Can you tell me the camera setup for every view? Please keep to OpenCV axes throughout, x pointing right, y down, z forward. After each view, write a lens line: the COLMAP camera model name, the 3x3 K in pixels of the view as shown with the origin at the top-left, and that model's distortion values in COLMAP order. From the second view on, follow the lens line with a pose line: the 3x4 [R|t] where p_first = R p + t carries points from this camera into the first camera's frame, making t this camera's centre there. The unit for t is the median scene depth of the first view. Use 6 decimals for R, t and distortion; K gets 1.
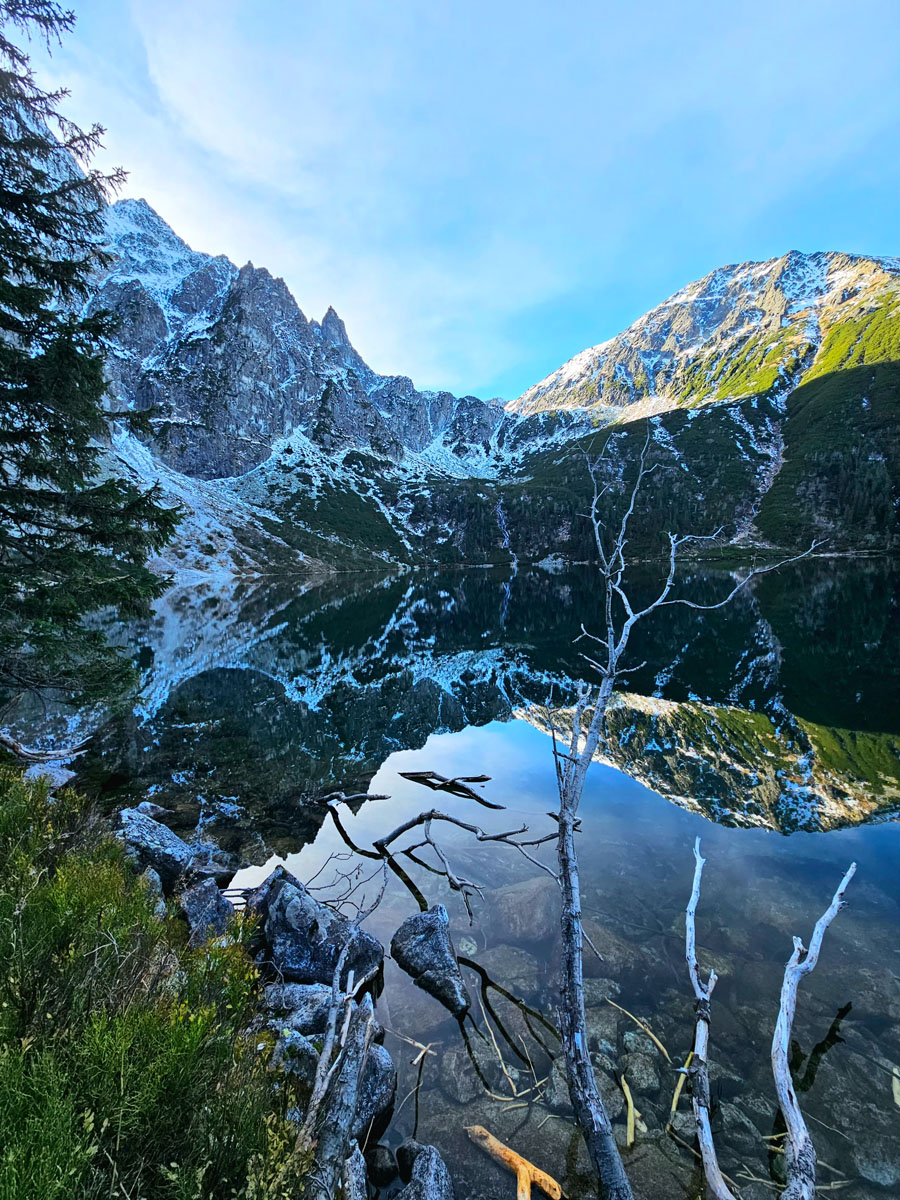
lens RADIAL K [[581.7, 0, 455.2], [0, 581.7, 597.4], [0, 0, 1]] dist [-0.001752, -0.002426]
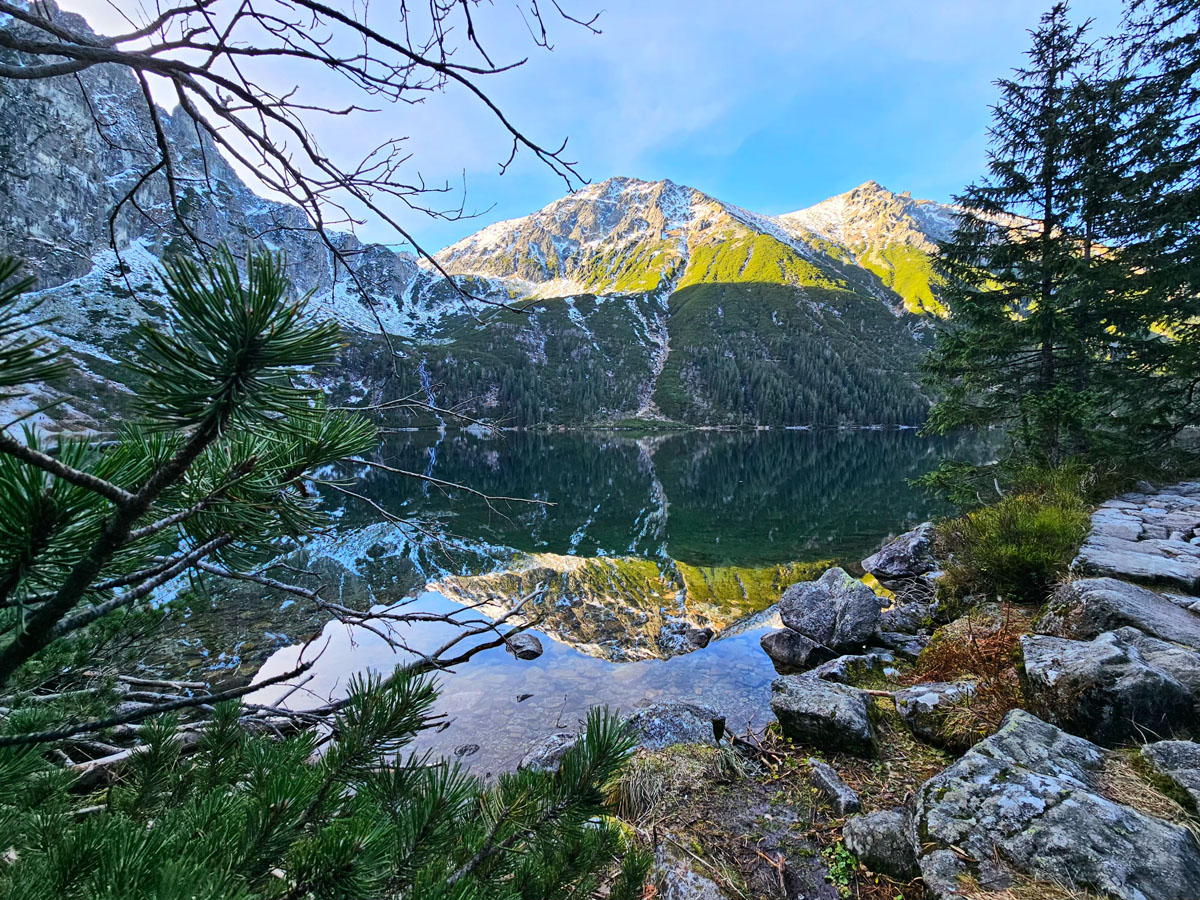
lens RADIAL K [[581.7, 0, 606.9], [0, 581.7, 455.4], [0, 0, 1]] dist [-0.001752, -0.002426]
pose [[0.843181, 0.004893, 0.537608, -0.175122], [0.006003, 0.999811, -0.018515, 0.006312], [-0.537596, 0.018839, 0.842992, 0.044448]]
